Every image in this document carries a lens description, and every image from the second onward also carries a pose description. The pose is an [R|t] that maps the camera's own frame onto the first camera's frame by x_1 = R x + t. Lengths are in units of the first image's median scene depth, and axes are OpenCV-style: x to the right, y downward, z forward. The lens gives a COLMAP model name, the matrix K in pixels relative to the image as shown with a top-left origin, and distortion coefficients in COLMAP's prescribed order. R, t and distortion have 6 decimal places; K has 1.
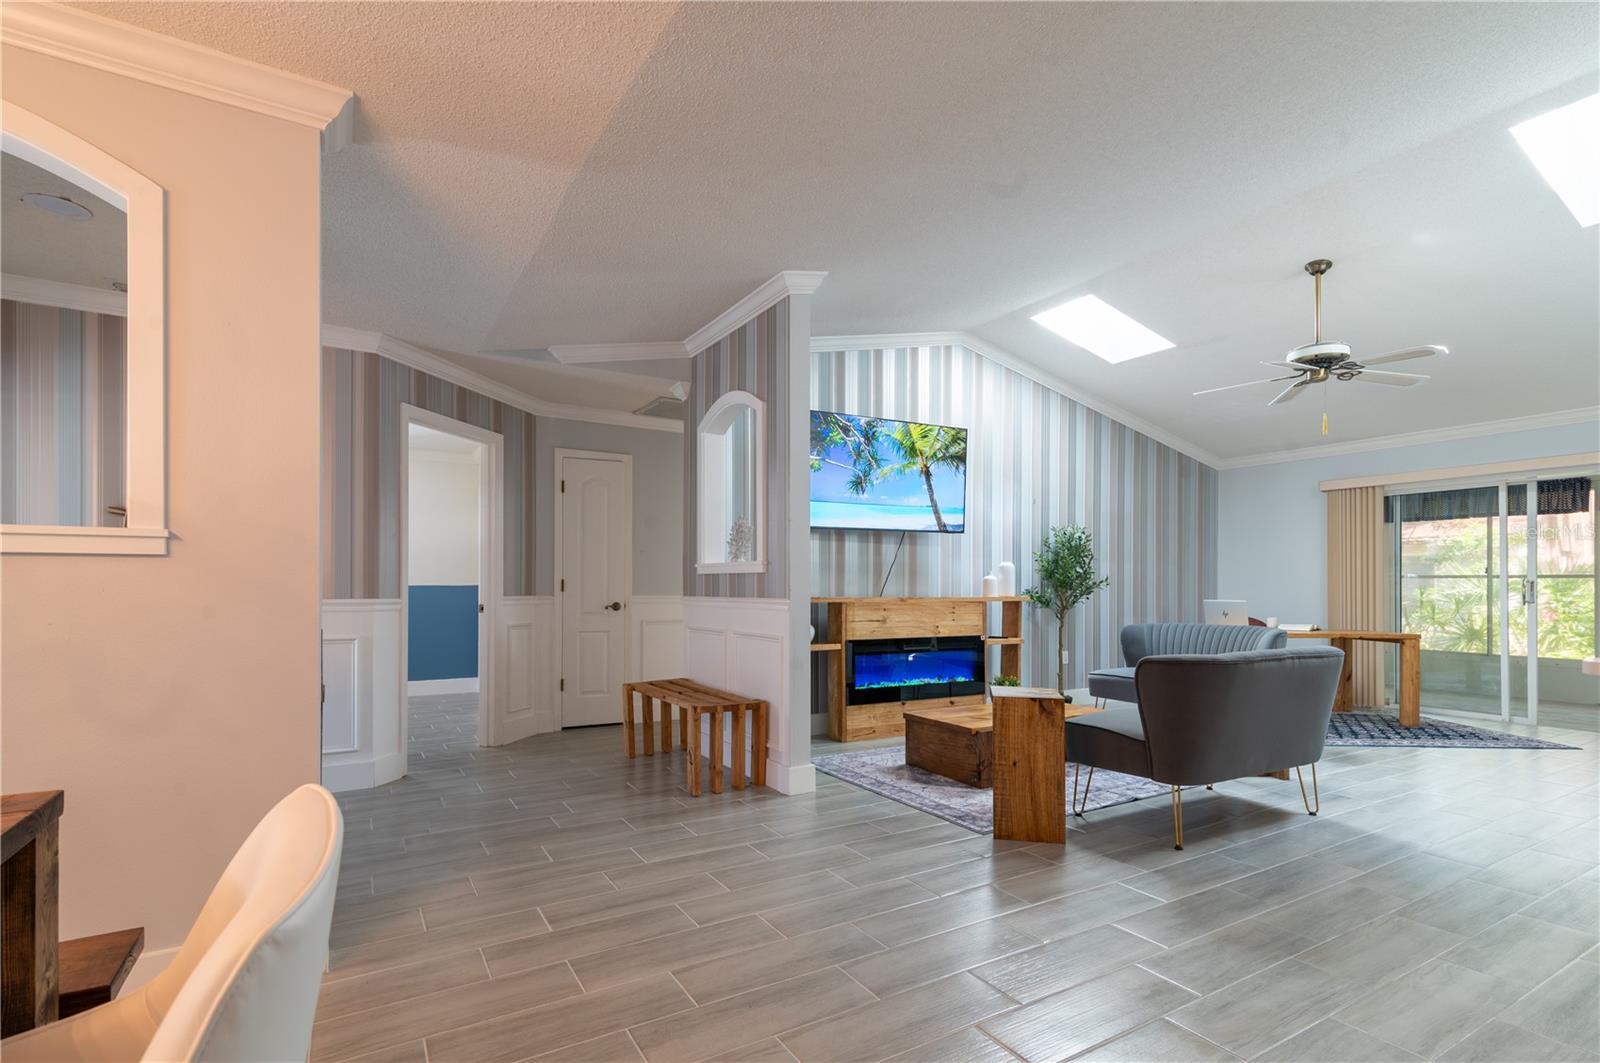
lens RADIAL K [[762.2, 0, 761.8], [0, 762.2, 573.7], [0, 0, 1]] dist [0.015556, 0.000501]
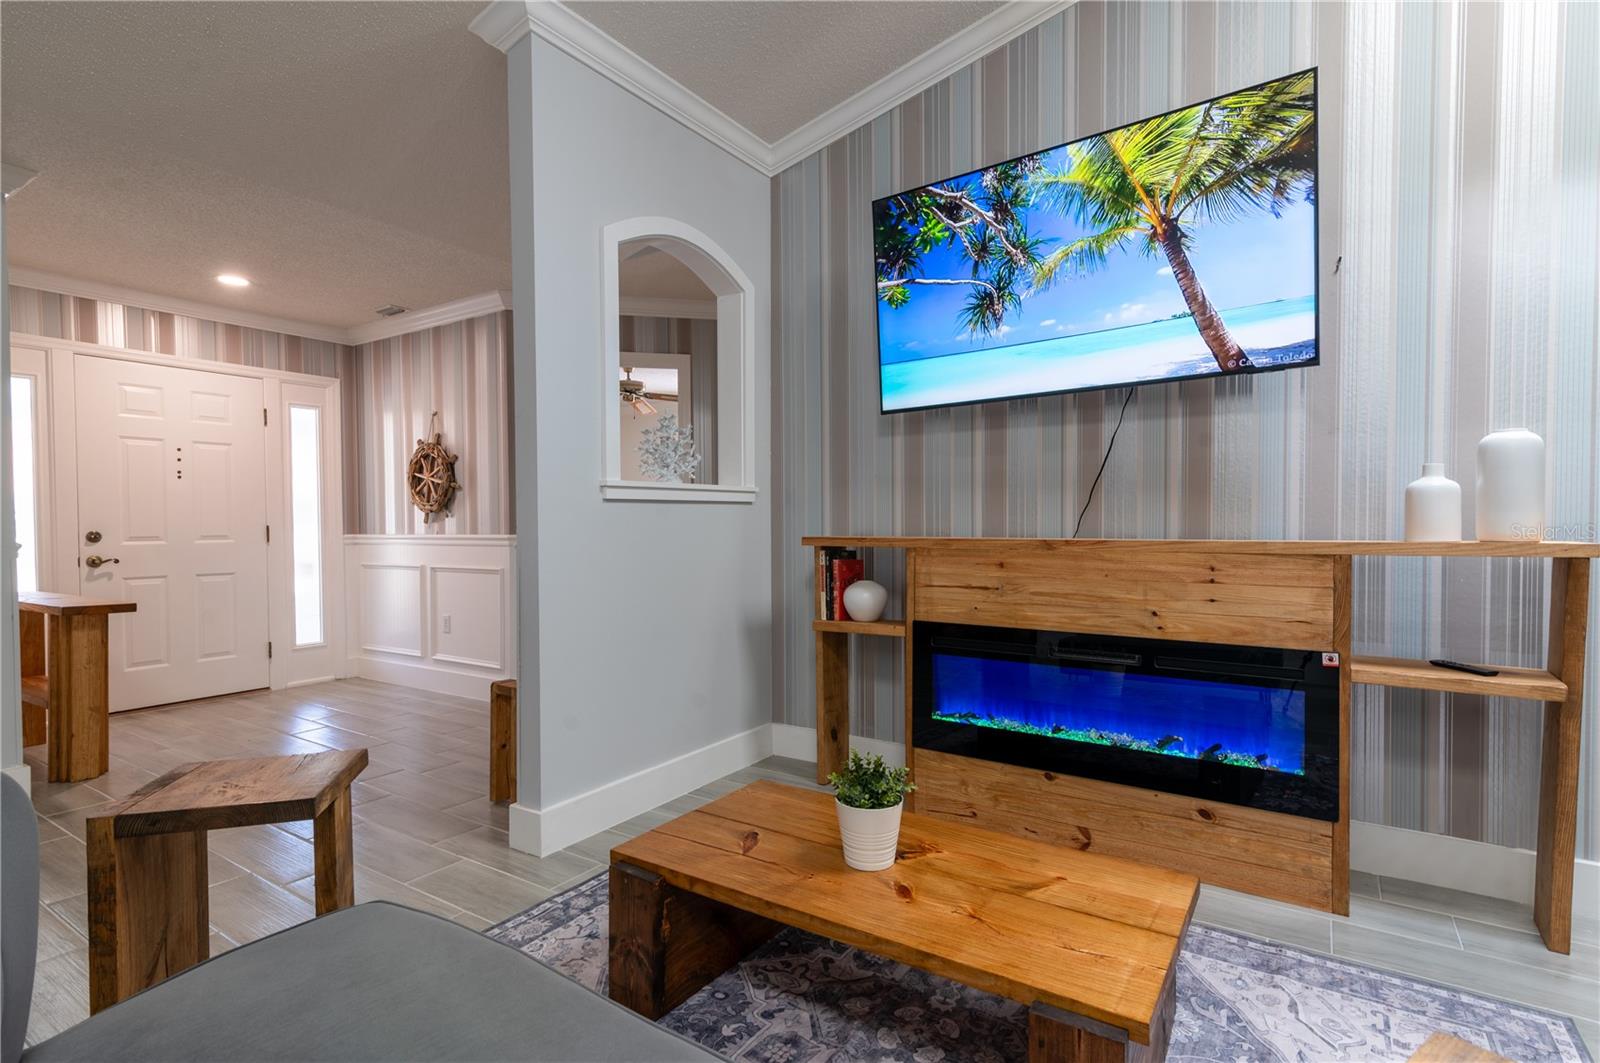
lens RADIAL K [[762.2, 0, 851.7], [0, 762.2, 535.3], [0, 0, 1]] dist [0.015556, 0.000501]
pose [[0.469648, 0.008154, -0.882816, 0.498148], [0.022623, 0.999518, 0.021267, 0.015456], [0.882564, -0.029960, 0.469237, 0.652983]]
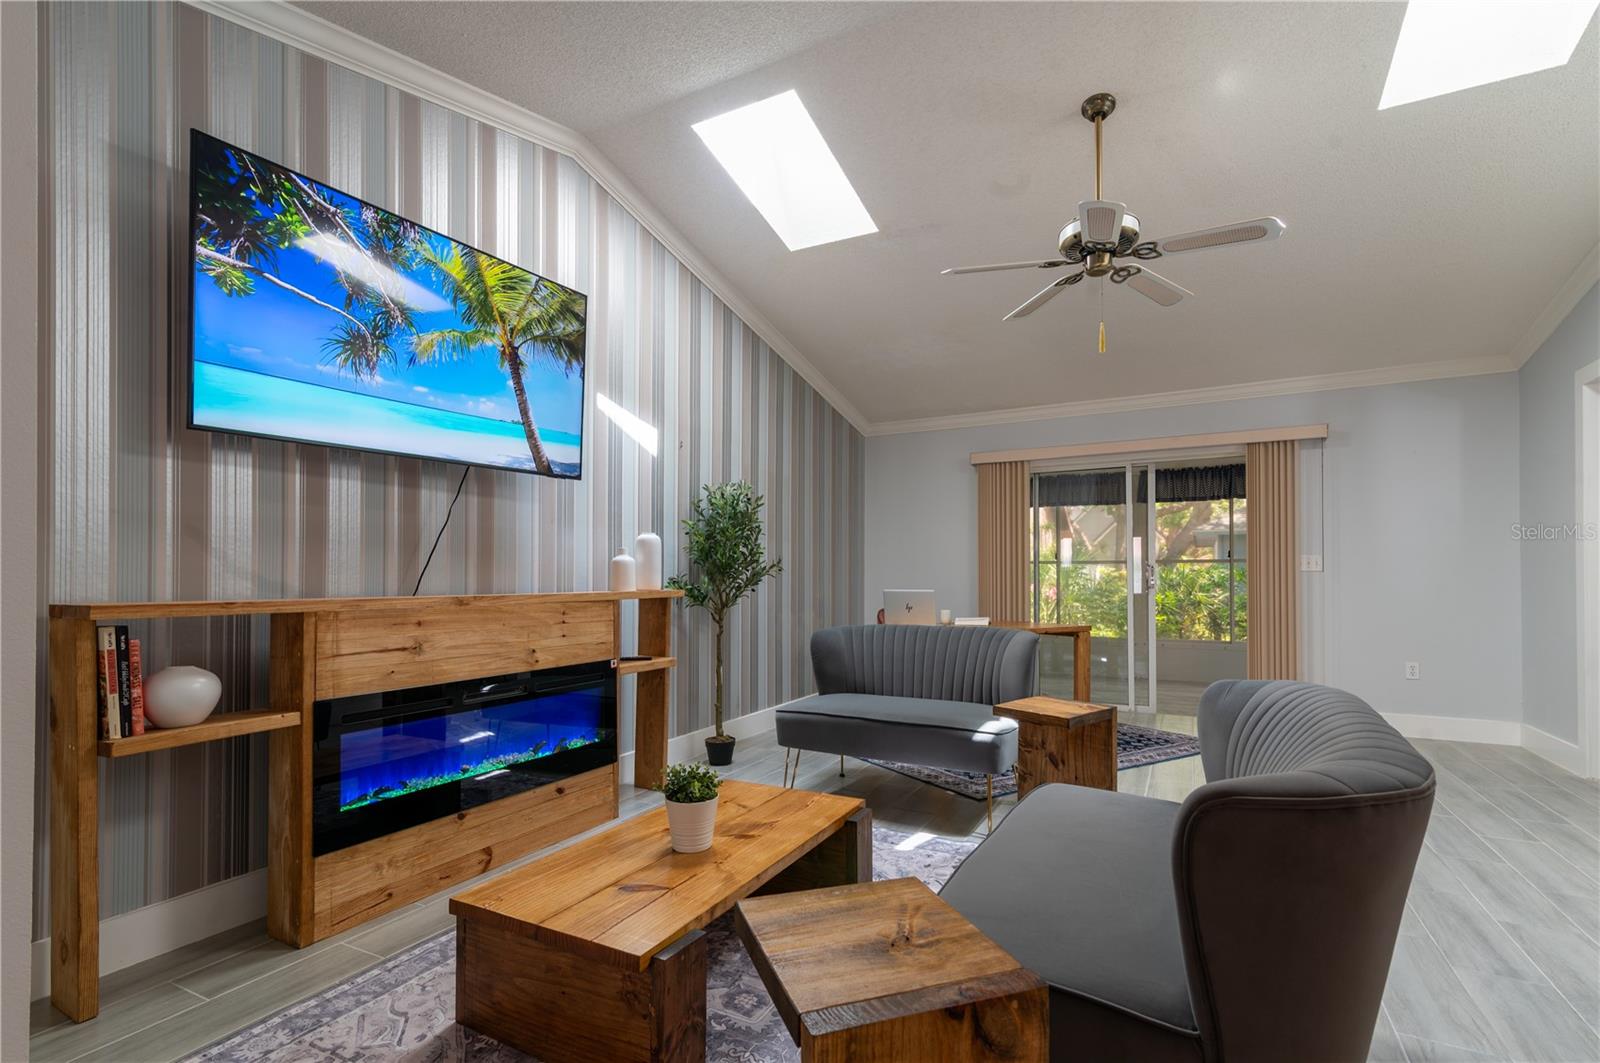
lens RADIAL K [[762.2, 0, 775.7], [0, 762.2, 560.1], [0, 0, 1]] dist [0.015556, 0.000501]
pose [[0.853024, 0.005209, 0.521845, 0.096093], [-0.003547, 0.999985, -0.004184, 0.008592], [-0.521859, 0.001718, 0.853030, 0.455021]]
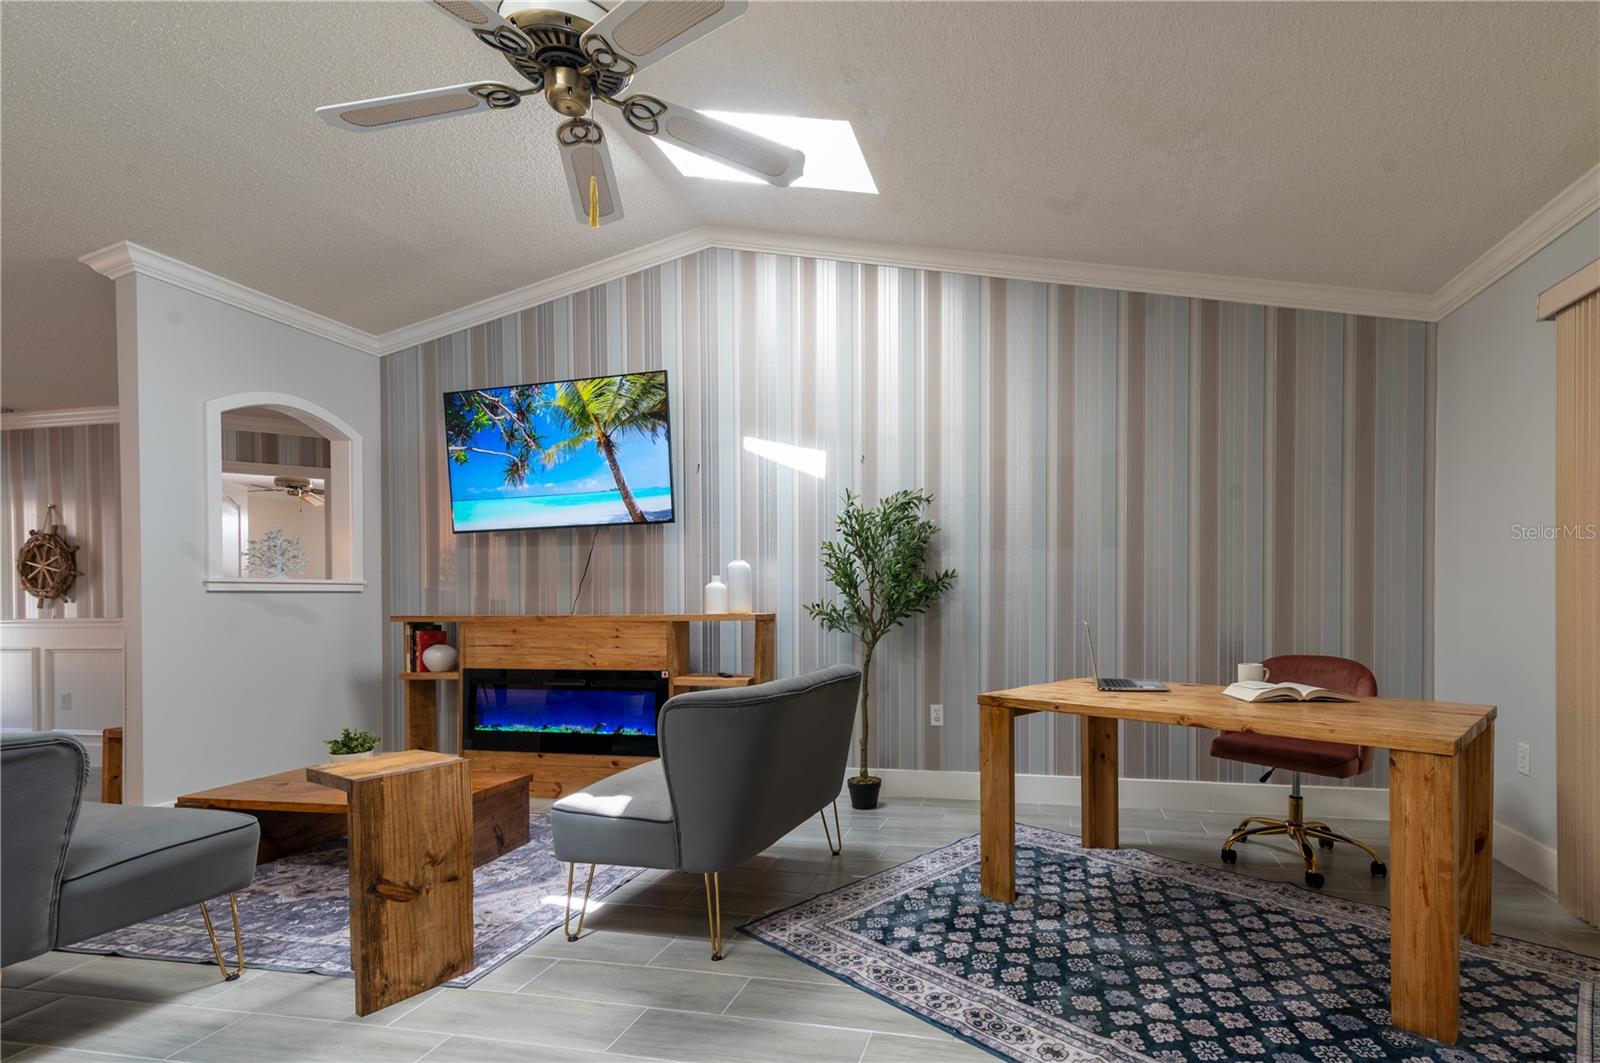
lens RADIAL K [[762.2, 0, 939.2], [0, 762.2, 601.7], [0, 0, 1]] dist [0.015556, 0.000501]
pose [[0.740178, -0.009523, -0.672344, 0.938514], [0.024788, 0.999607, 0.013130, 0.016215], [0.671954, -0.026384, 0.740123, 0.668444]]
